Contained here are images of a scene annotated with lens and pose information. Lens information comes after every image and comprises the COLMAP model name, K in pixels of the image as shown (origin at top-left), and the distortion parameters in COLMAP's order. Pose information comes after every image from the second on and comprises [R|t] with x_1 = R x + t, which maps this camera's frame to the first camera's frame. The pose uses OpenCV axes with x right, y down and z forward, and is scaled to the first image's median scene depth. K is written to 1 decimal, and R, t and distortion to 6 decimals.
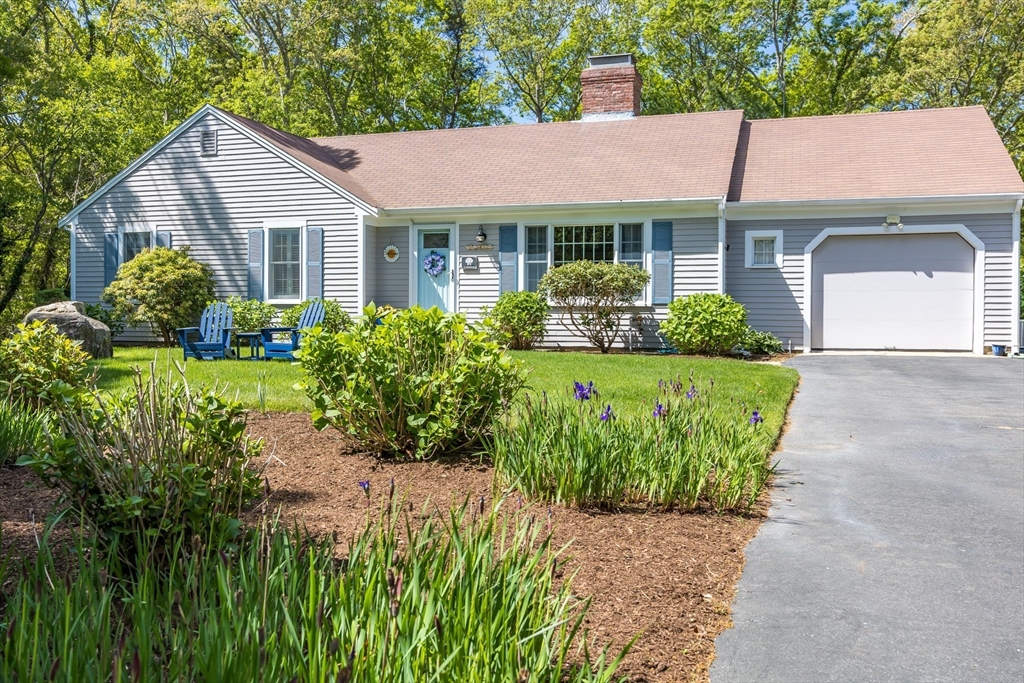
lens RADIAL K [[894.9, 0, 508.7], [0, 894.9, 336.3], [0, 0, 1]] dist [-0.007772, 0.011663]
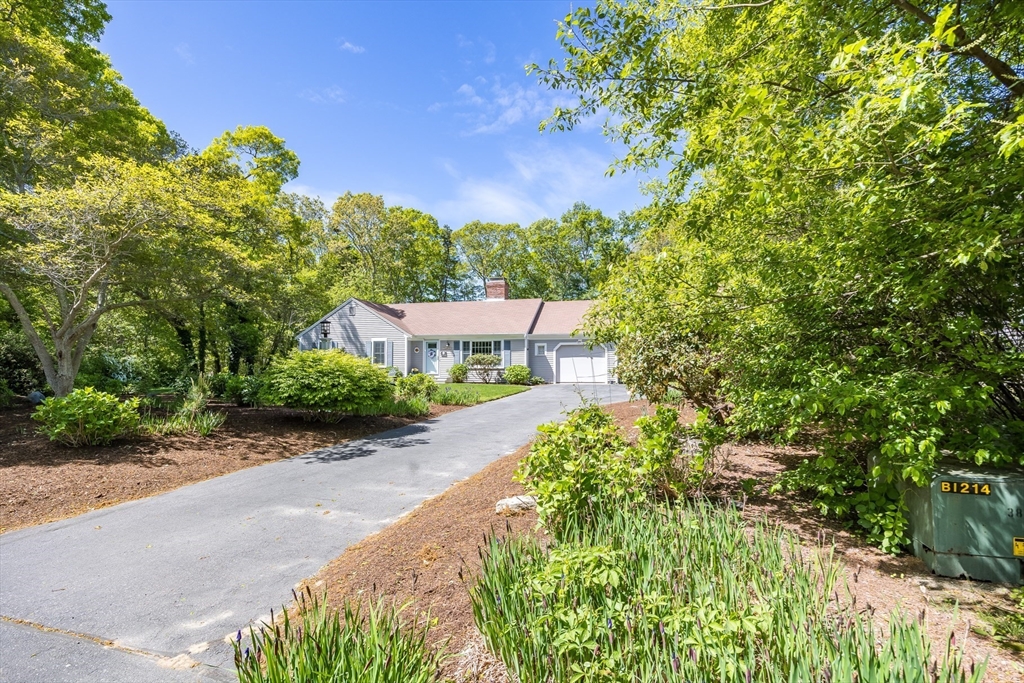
lens RADIAL K [[497.4, 0, 511.1], [0, 497.4, 347.4], [0, 0, 1]] dist [-0.002050, -0.000070]
pose [[0.998686, -0.000781, 0.051242, 0.095464], [0.003938, 0.998097, -0.061539, -0.001578], [-0.051096, 0.061660, 0.996788, -0.647642]]
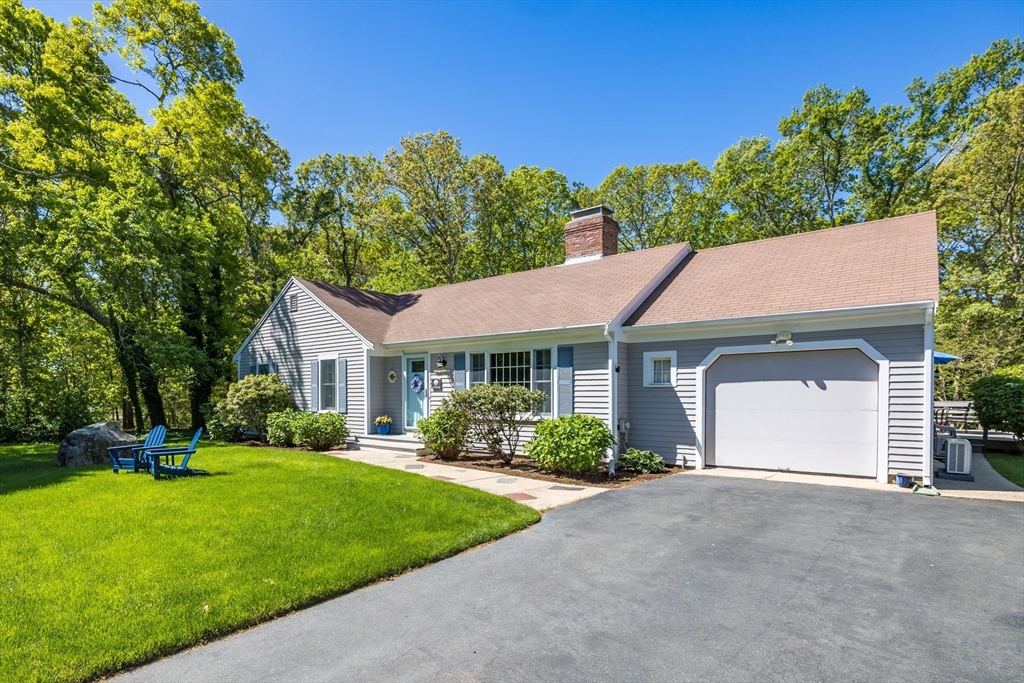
lens RADIAL K [[538.1, 0, 503.0], [0, 538.1, 404.2], [0, 0, 1]] dist [-0.007481, -0.000871]
pose [[0.936395, -0.000025, -0.350948, 0.322826], [-0.002216, 0.999980, -0.005982, -0.049599], [0.350941, 0.006379, 0.936376, 0.325082]]
